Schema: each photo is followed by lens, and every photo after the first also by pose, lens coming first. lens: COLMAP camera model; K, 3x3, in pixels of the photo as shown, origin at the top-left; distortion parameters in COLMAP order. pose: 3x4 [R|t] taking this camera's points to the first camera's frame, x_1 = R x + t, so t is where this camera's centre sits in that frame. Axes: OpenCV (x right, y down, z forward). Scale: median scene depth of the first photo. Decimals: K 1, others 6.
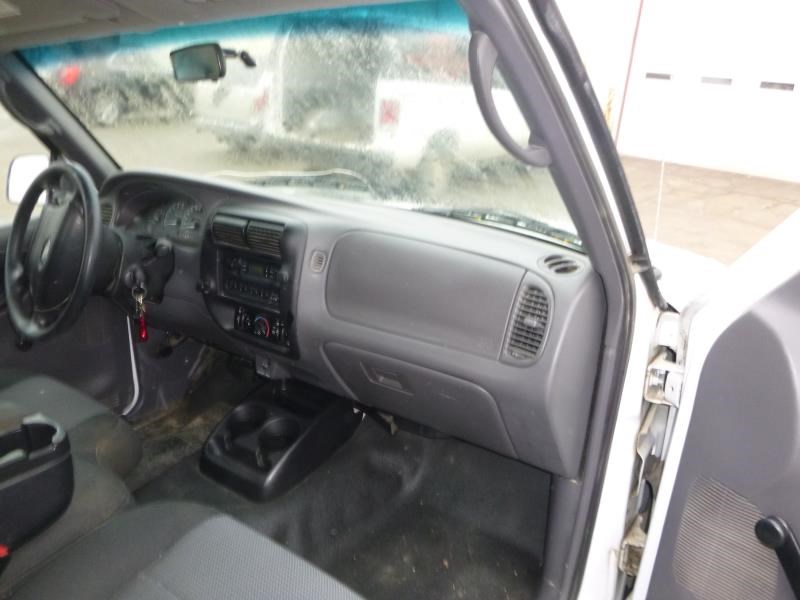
lens RADIAL K [[600.1, 0, 400.0], [0, 600.1, 300.0], [0, 0, 1]] dist [-0.000929, -0.066300]
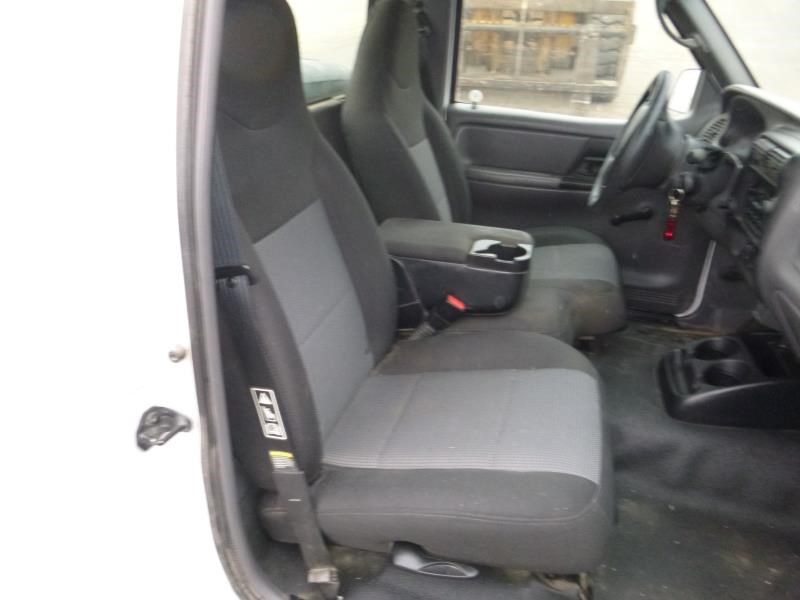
lens RADIAL K [[600.1, 0, 400.0], [0, 600.1, 300.0], [0, 0, 1]] dist [-0.000929, -0.066300]
pose [[0.328793, 0.379735, -0.864695, 0.429196], [-0.294837, 0.911110, 0.288009, -0.003657], [0.897199, 0.160249, 0.411526, 0.119963]]
